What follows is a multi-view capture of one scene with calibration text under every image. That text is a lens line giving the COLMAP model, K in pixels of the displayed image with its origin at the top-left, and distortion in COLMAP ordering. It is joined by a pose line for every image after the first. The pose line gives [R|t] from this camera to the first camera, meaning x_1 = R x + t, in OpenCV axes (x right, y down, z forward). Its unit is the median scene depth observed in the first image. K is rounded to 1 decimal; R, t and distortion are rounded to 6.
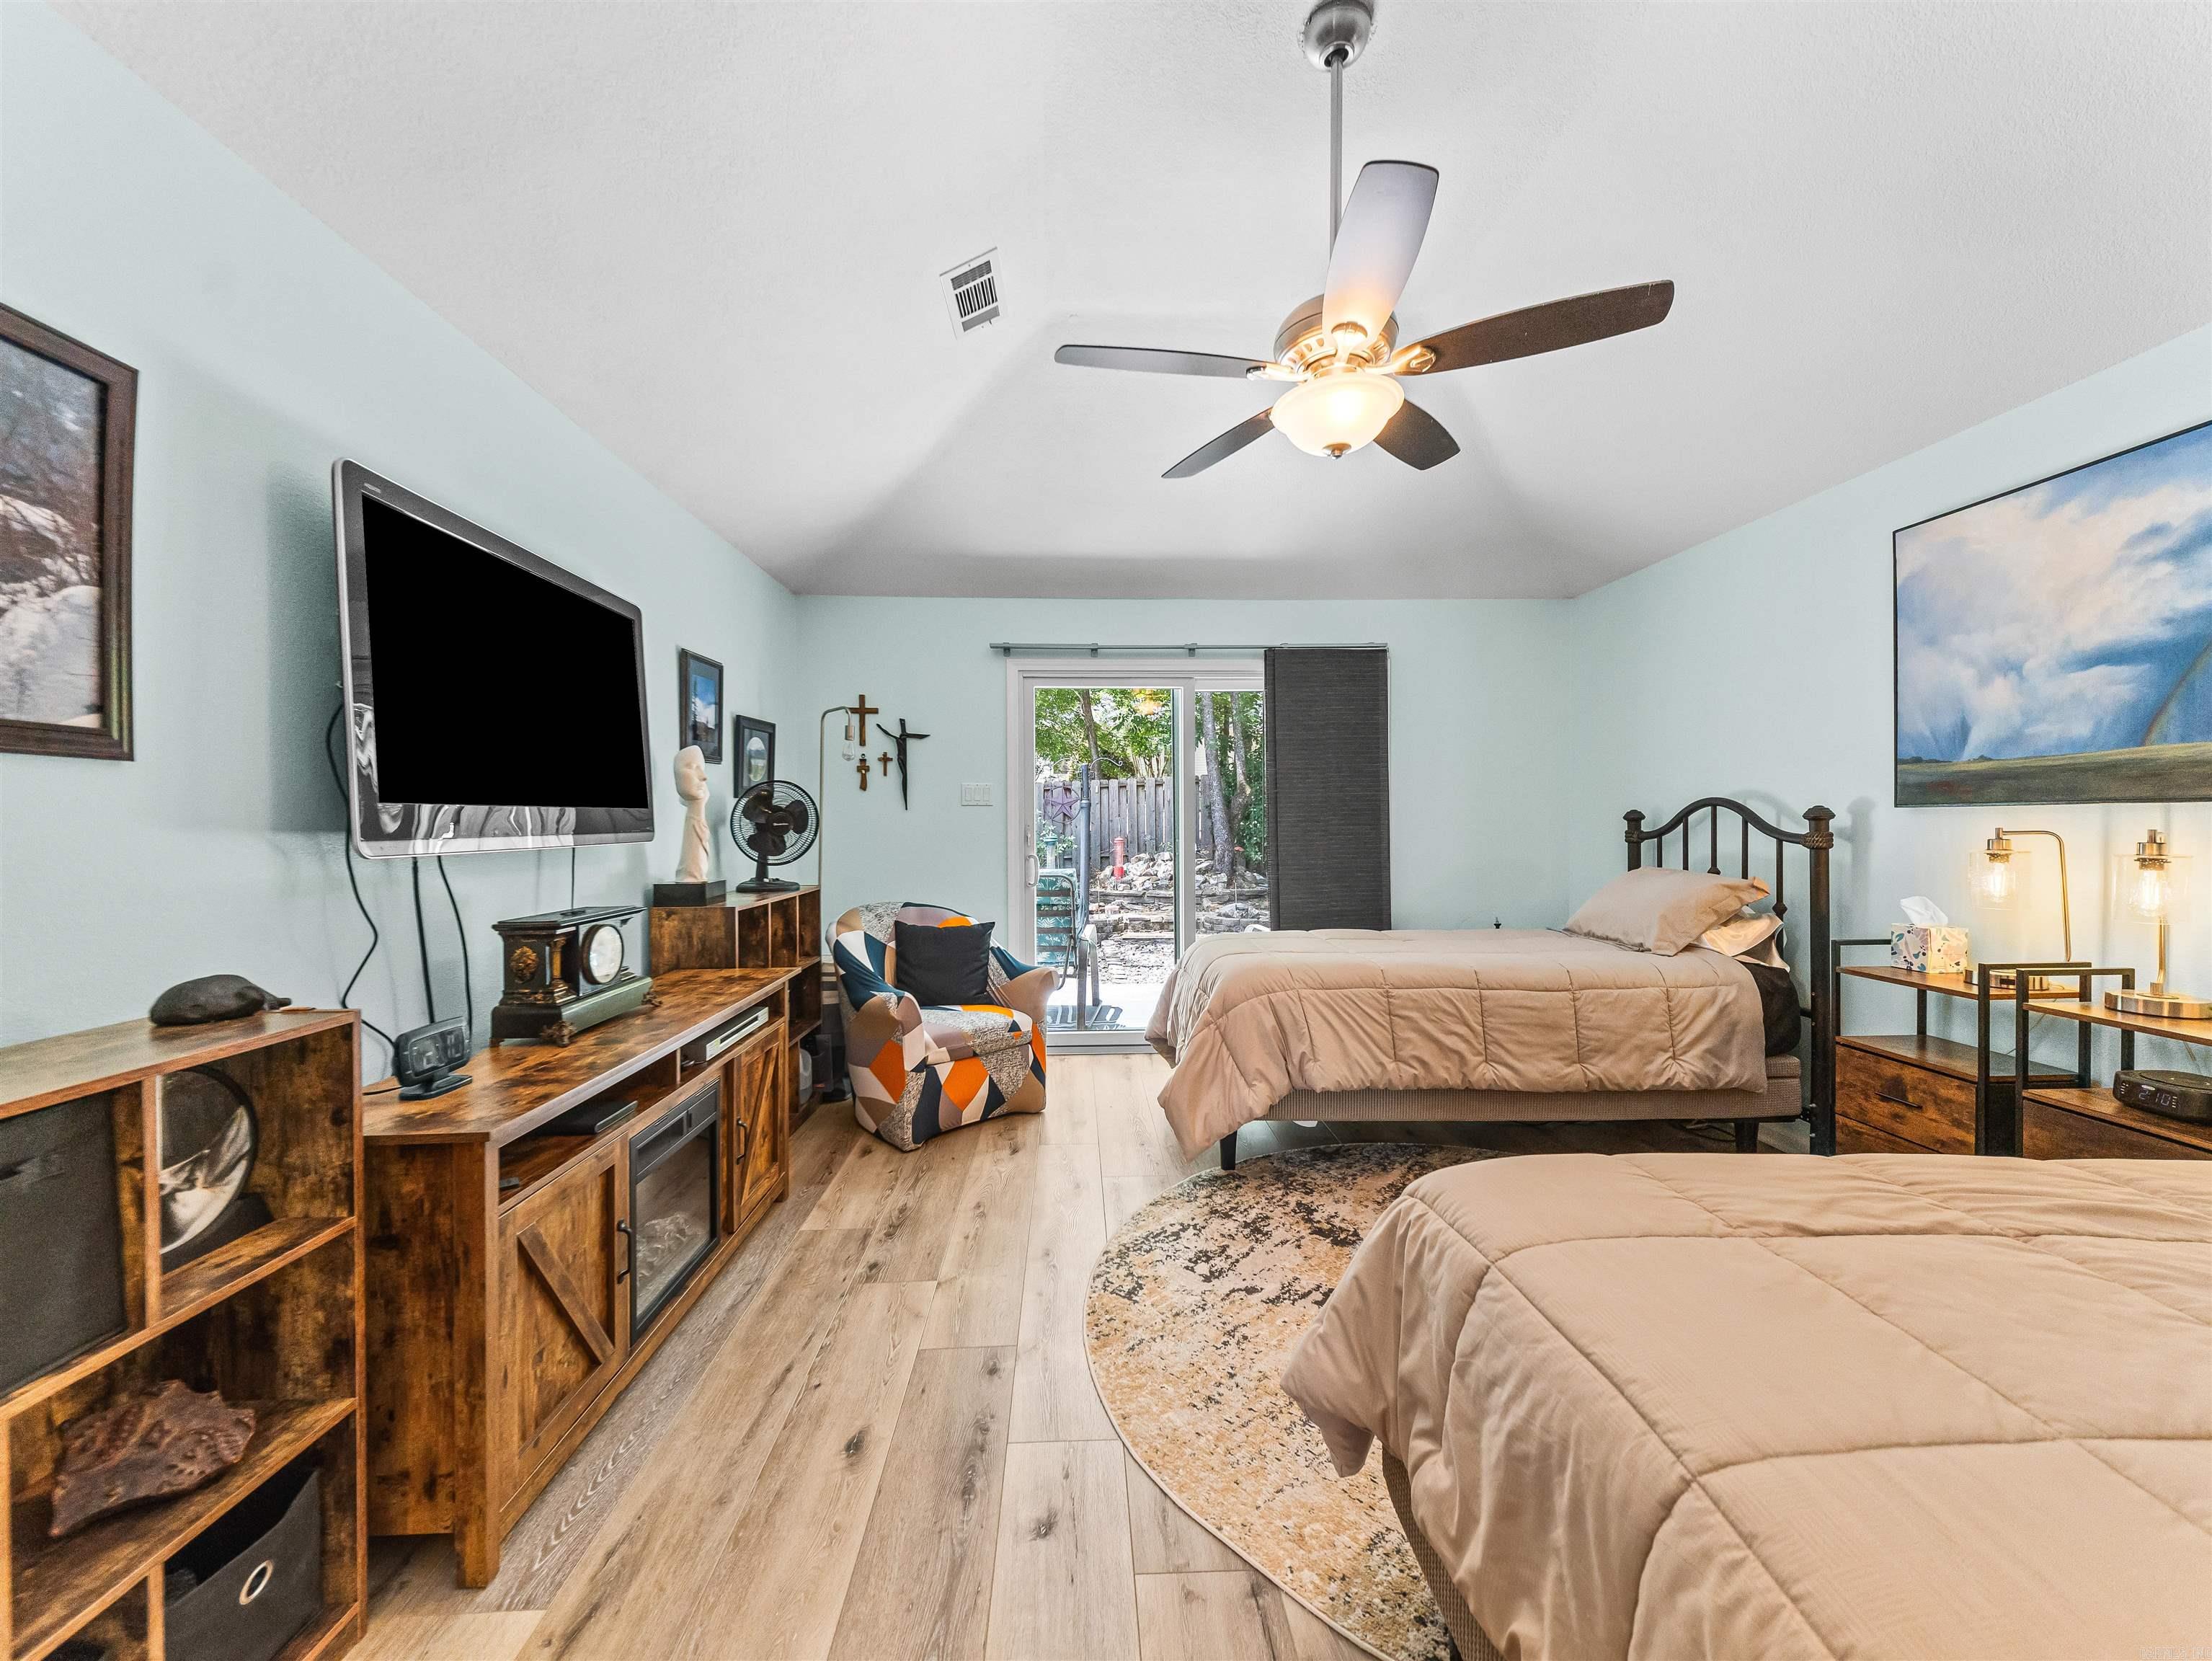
lens RADIAL K [[849.7, 0, 1118.3], [0, 849.7, 830.5], [0, 0, 1]] dist [0.028005, -0.007775]
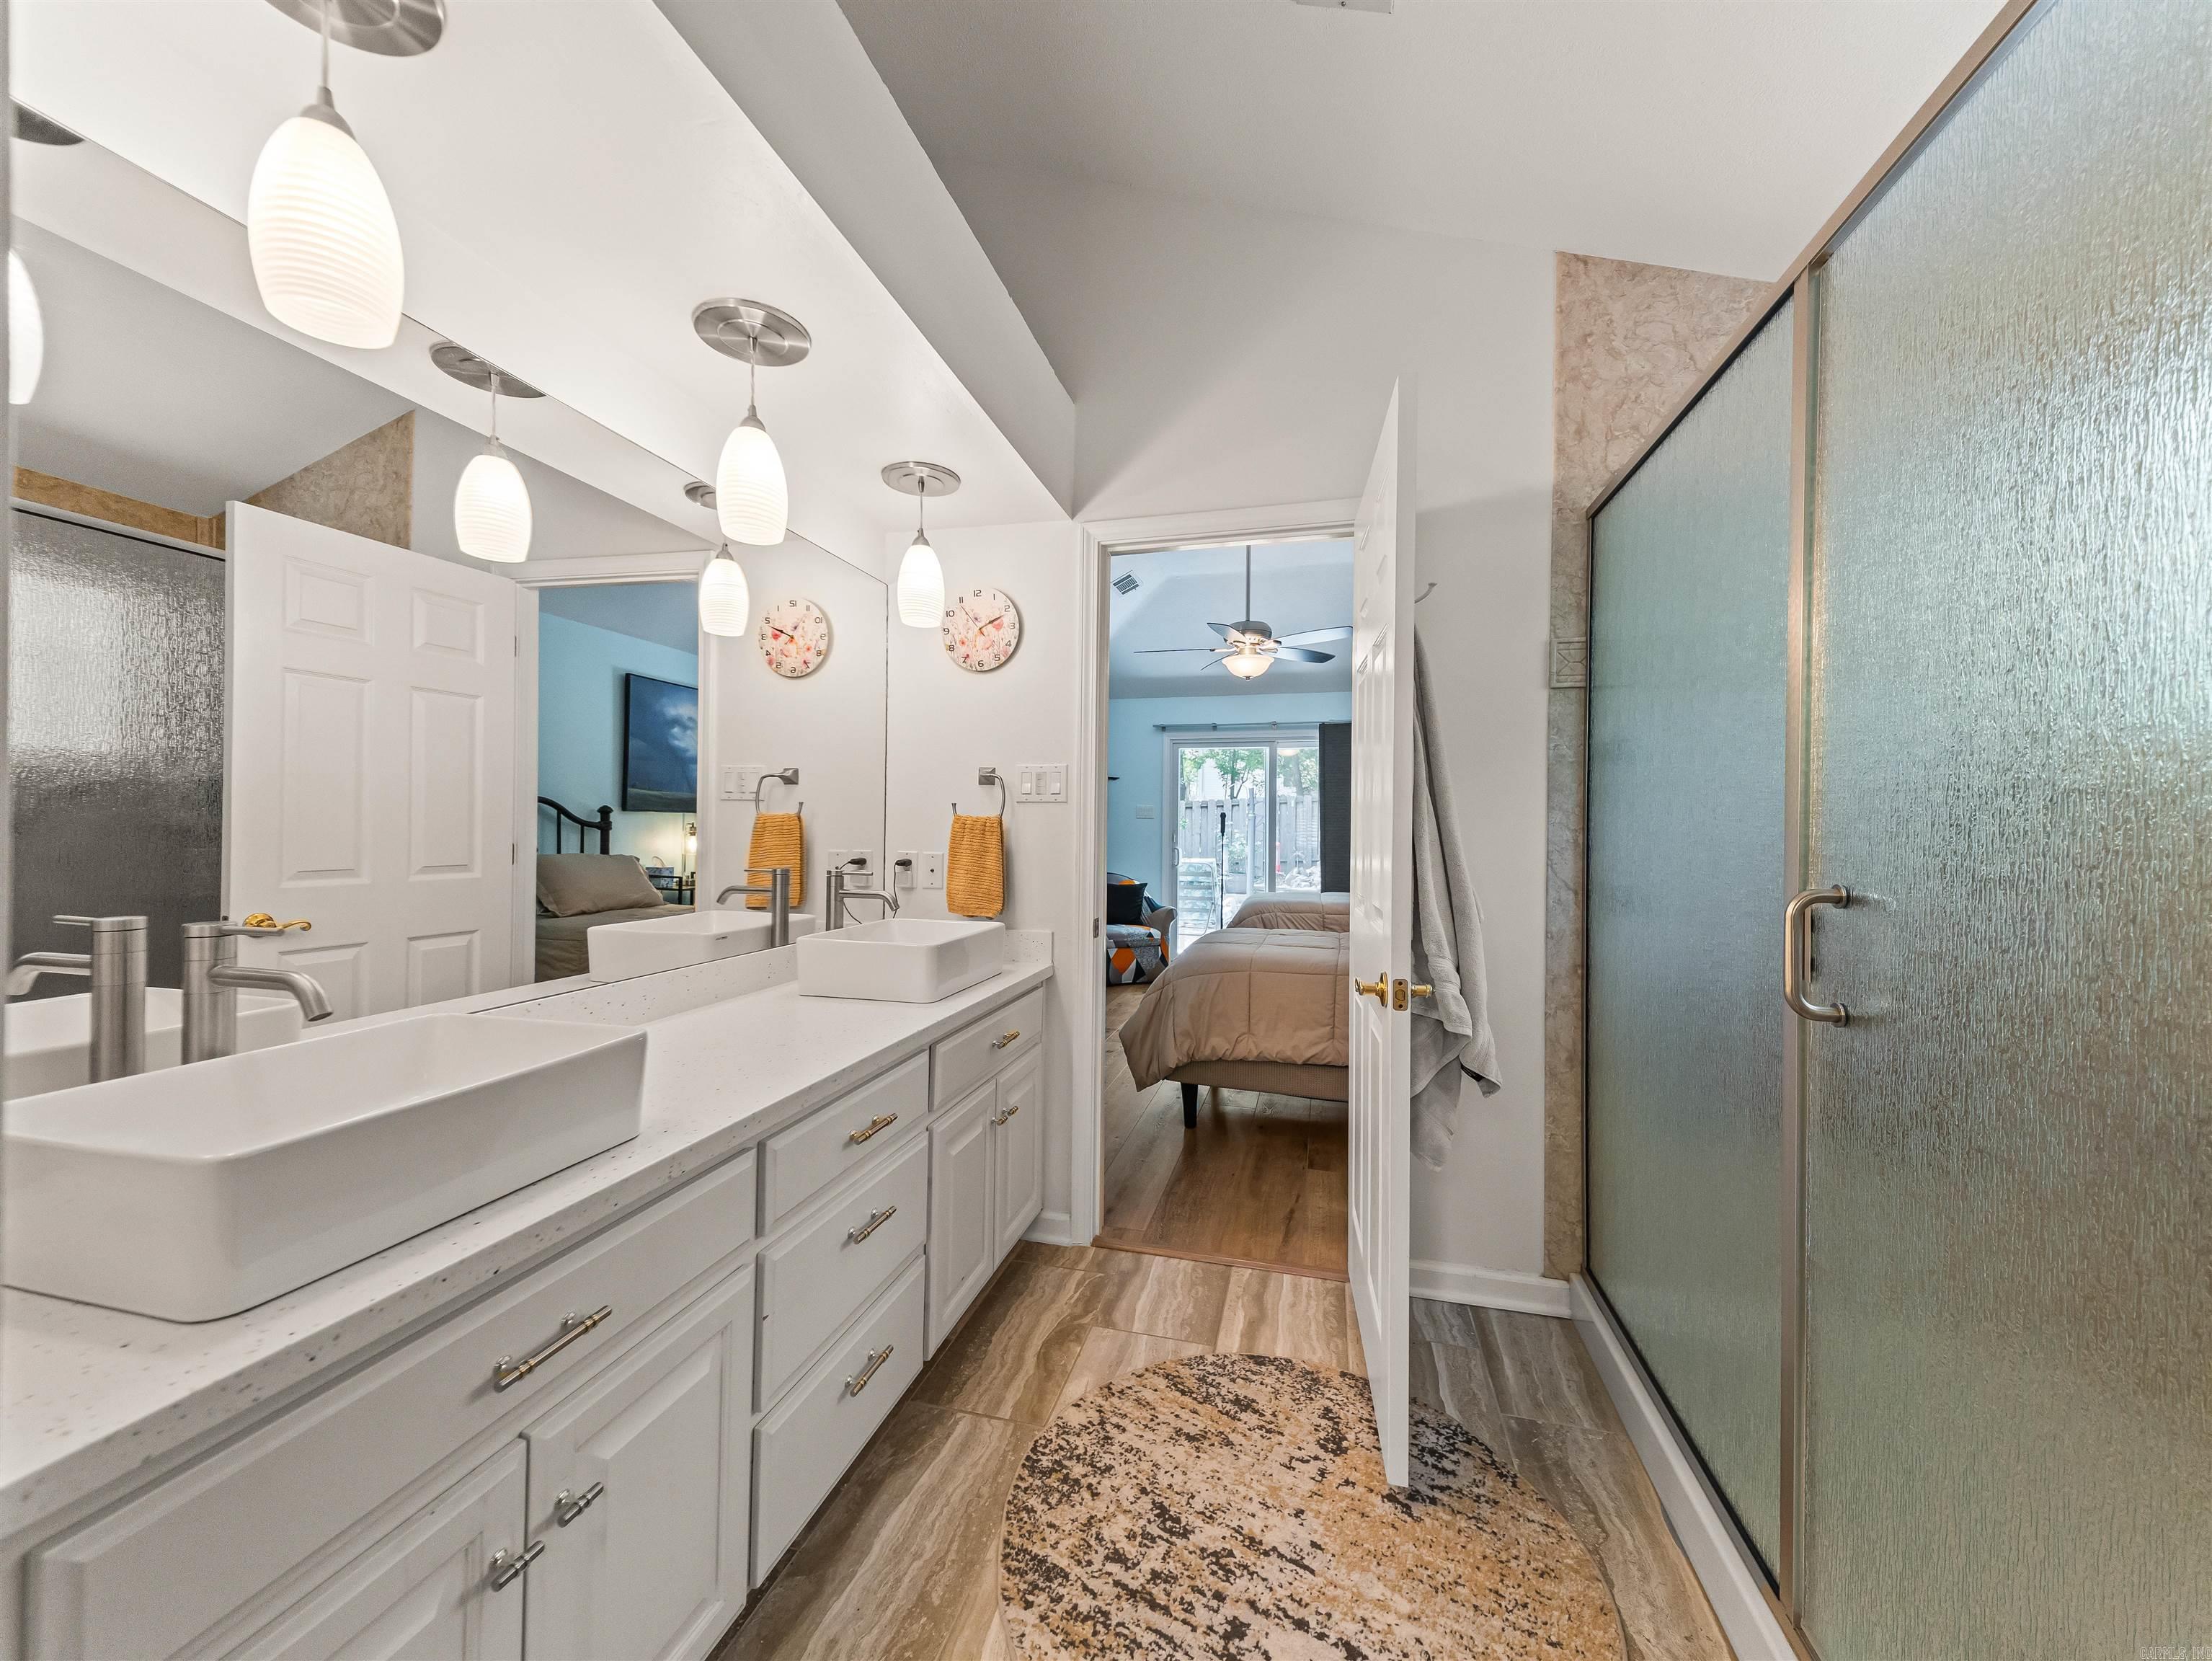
lens RADIAL K [[849.7, 0, 1107.8], [0, 849.7, 828.1], [0, 0, 1]] dist [0.028005, -0.007775]
pose [[0.953537, 0.010867, -0.301080, 0.431991], [-0.015062, 0.999819, -0.011615, 0.016843], [0.300899, 0.015610, 0.953528, -1.025562]]
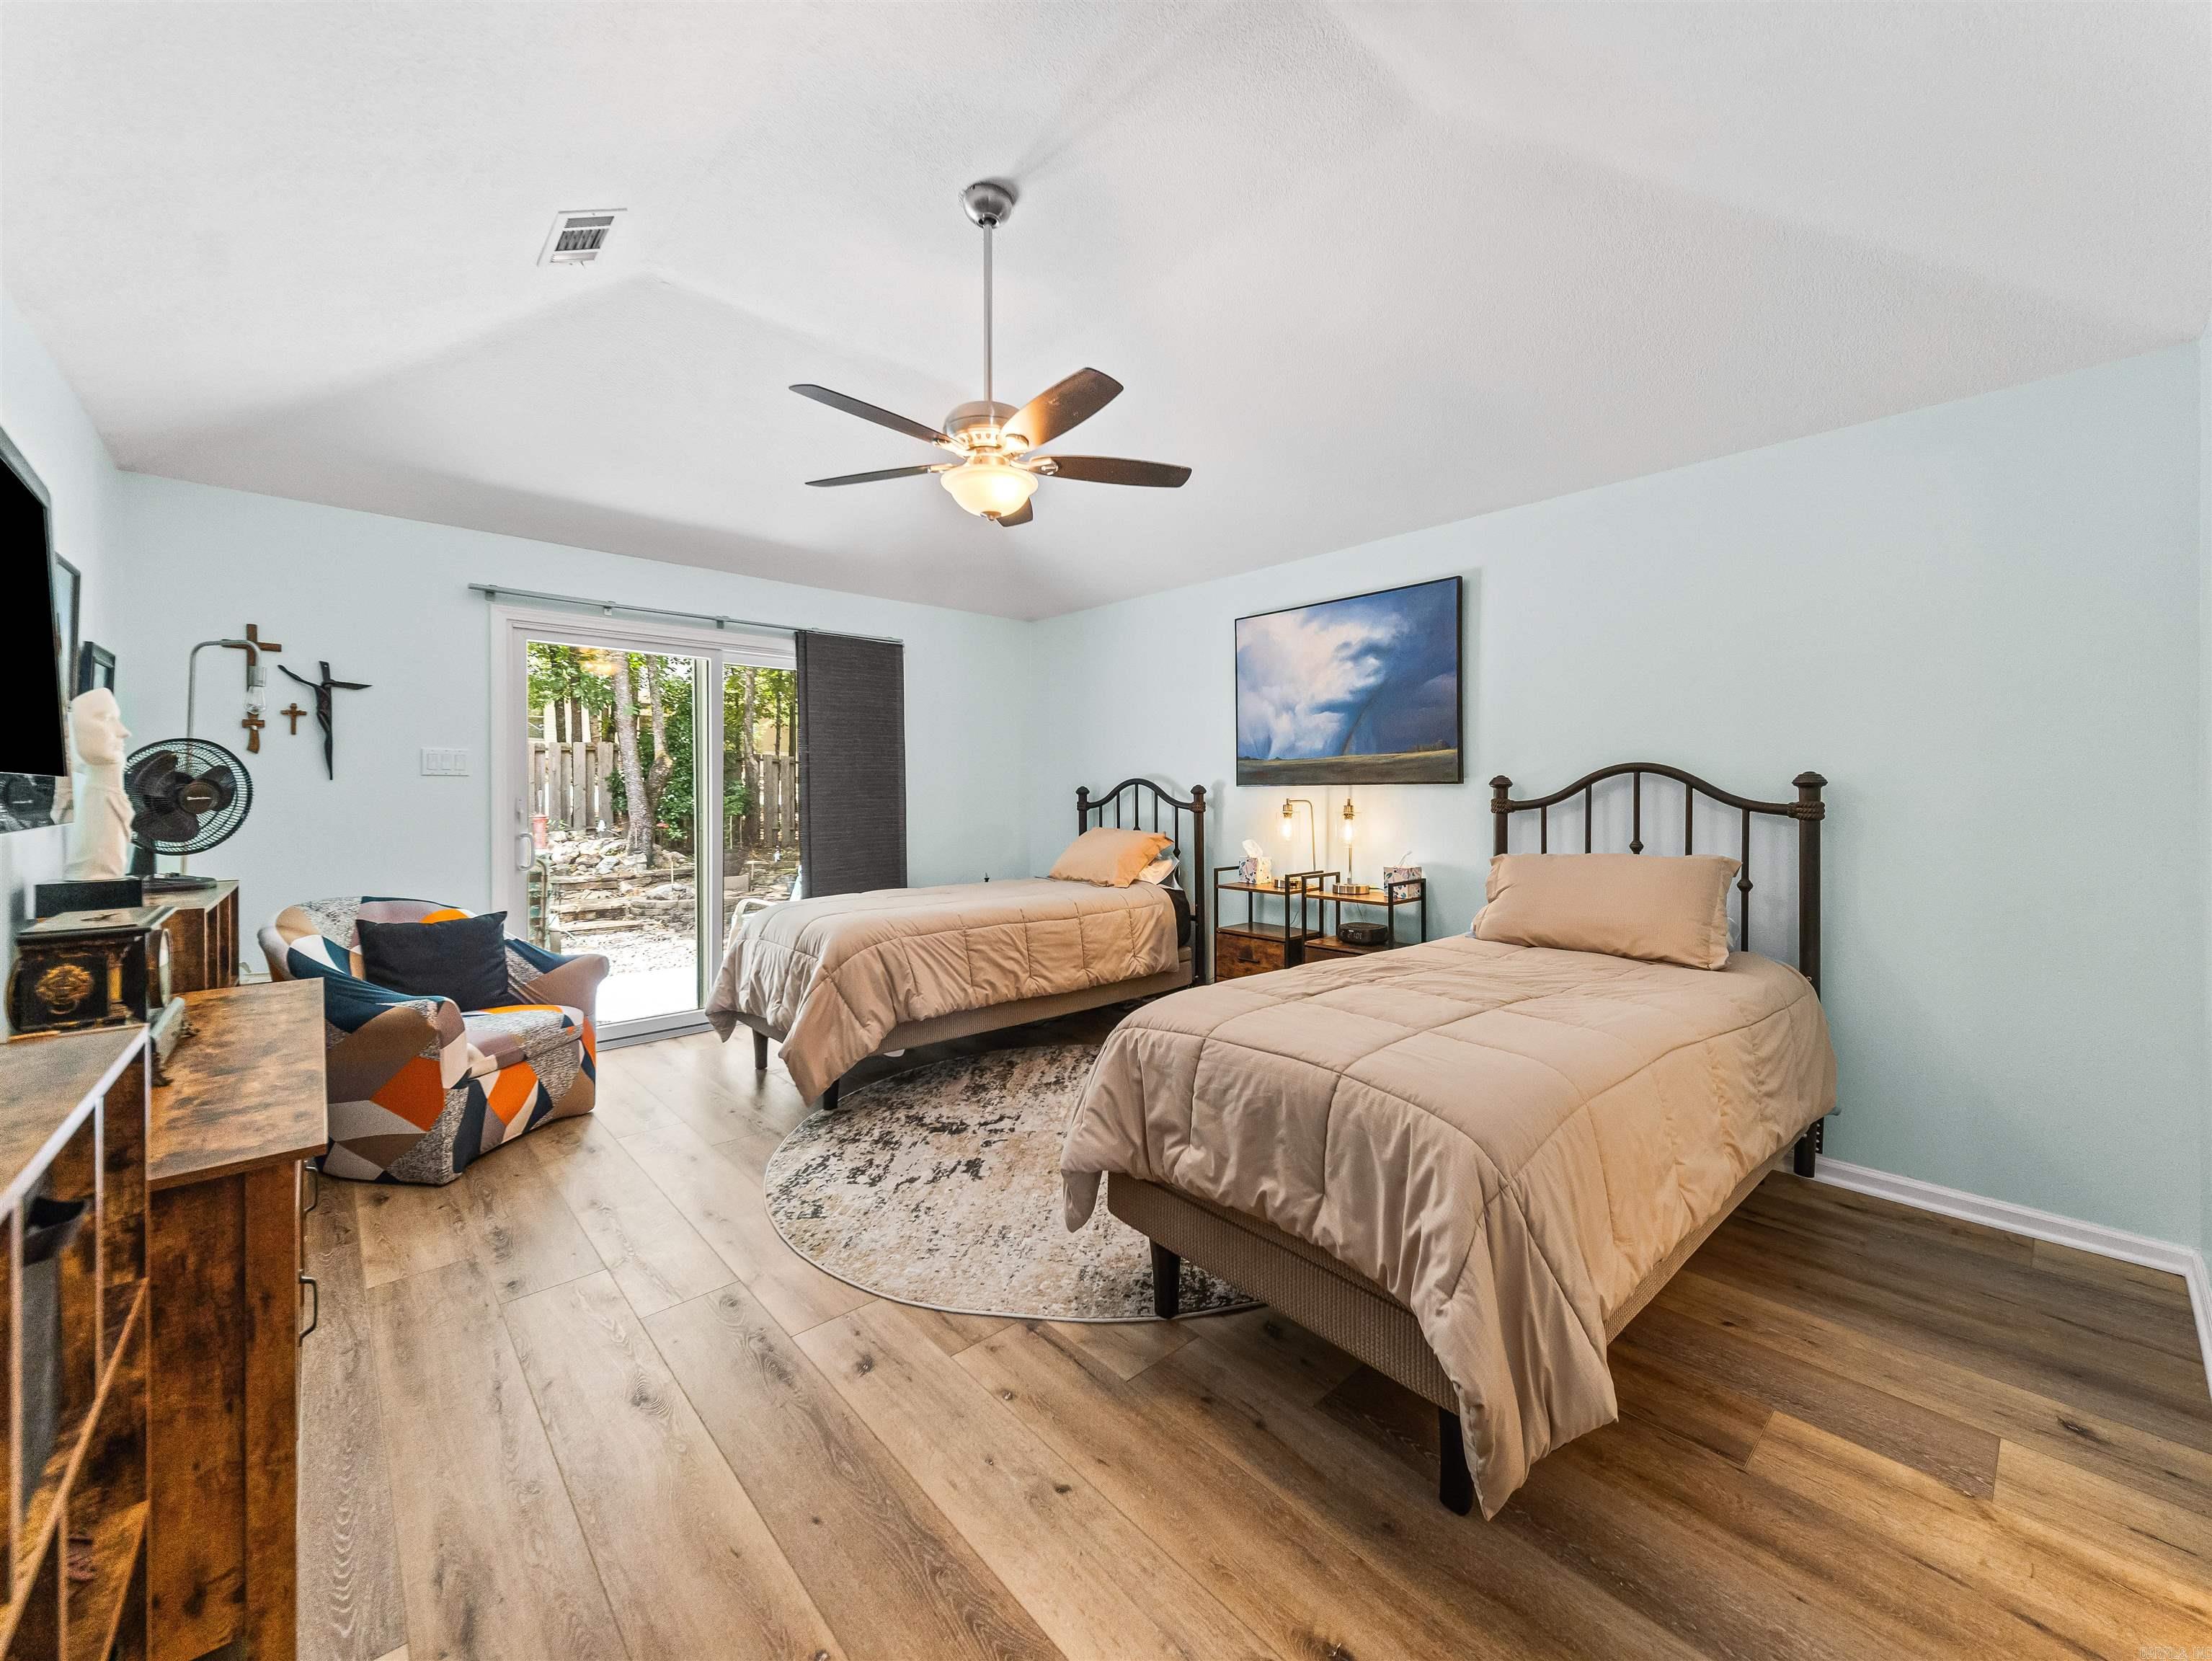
lens RADIAL K [[849.7, 0, 1114.3], [0, 849.7, 797.4], [0, 0, 1]] dist [0.028005, -0.007775]
pose [[0.769261, -0.001905, 0.638931, -0.310369], [0.007402, 0.999955, -0.005931, 0.002383], [-0.638891, 0.009292, 0.769241, -0.094813]]
